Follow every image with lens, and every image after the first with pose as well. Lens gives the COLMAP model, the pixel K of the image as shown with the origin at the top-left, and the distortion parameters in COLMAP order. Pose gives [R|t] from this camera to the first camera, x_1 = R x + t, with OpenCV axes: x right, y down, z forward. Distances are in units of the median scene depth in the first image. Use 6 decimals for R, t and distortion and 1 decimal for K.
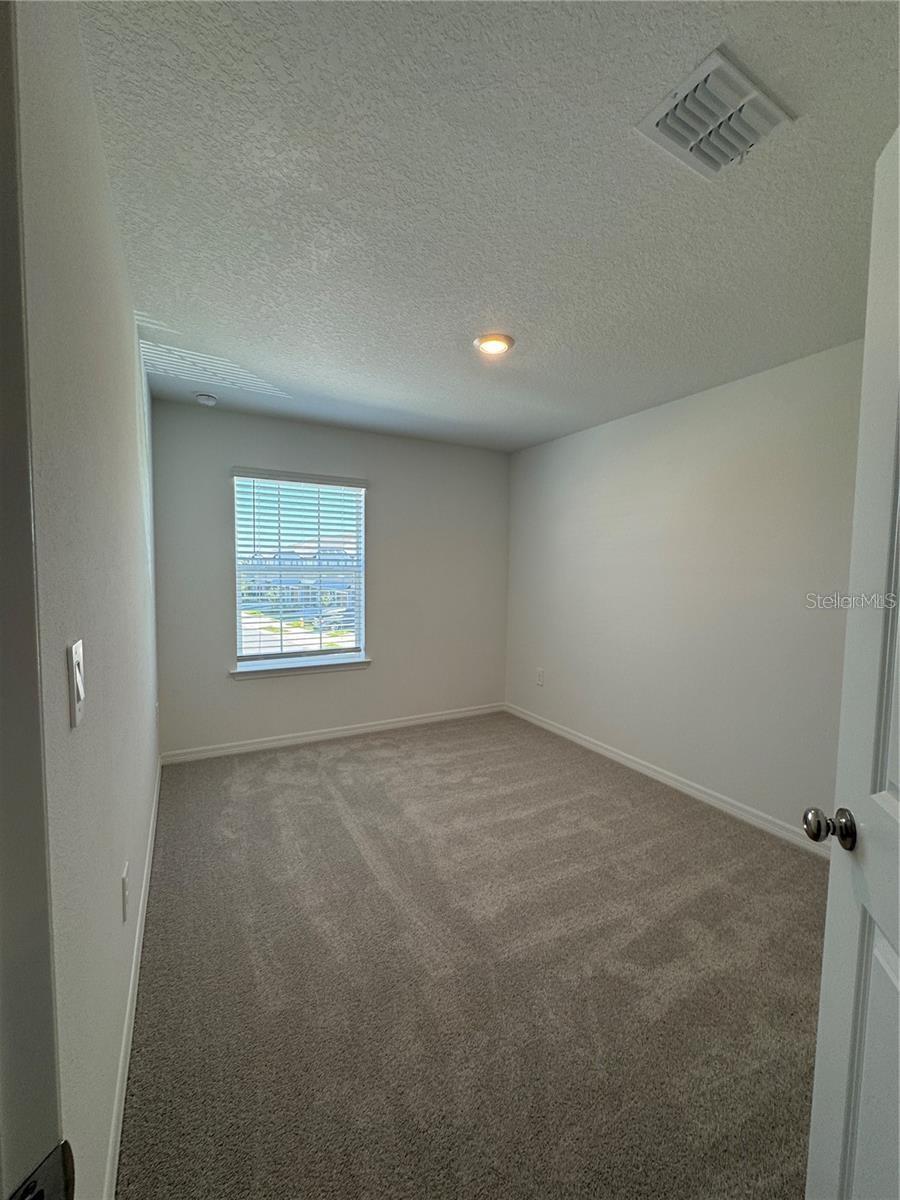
lens RADIAL K [[481.3, 0, 451.1], [0, 481.3, 599.4], [0, 0, 1]] dist [0.000066, 0.000296]
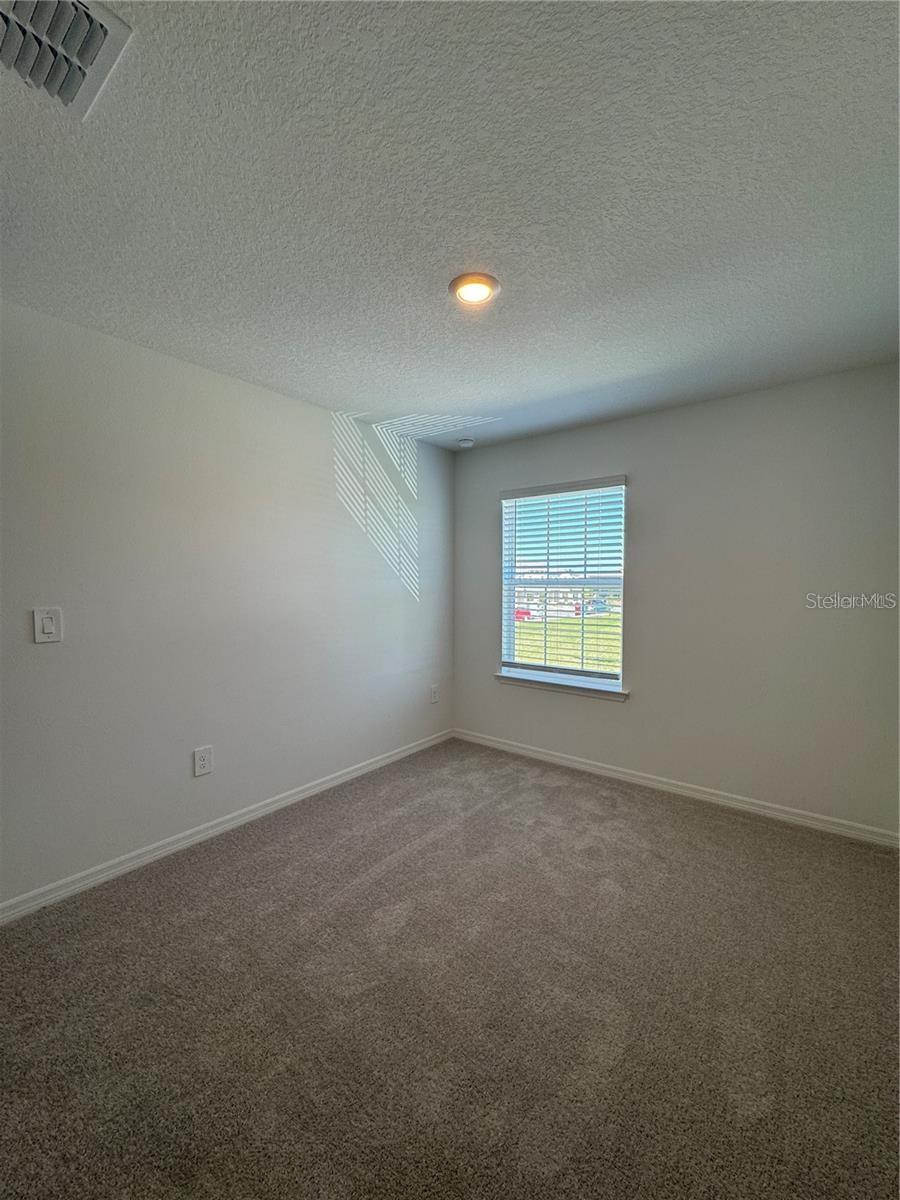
lens RADIAL K [[481.3, 0, 451.1], [0, 481.3, 599.4], [0, 0, 1]] dist [0.000066, 0.000296]
pose [[0.391950, 0.023812, -0.919678, 0.536457], [-0.051487, 0.998666, 0.003915, -0.022927], [0.918545, 0.045817, 0.392653, 0.458593]]
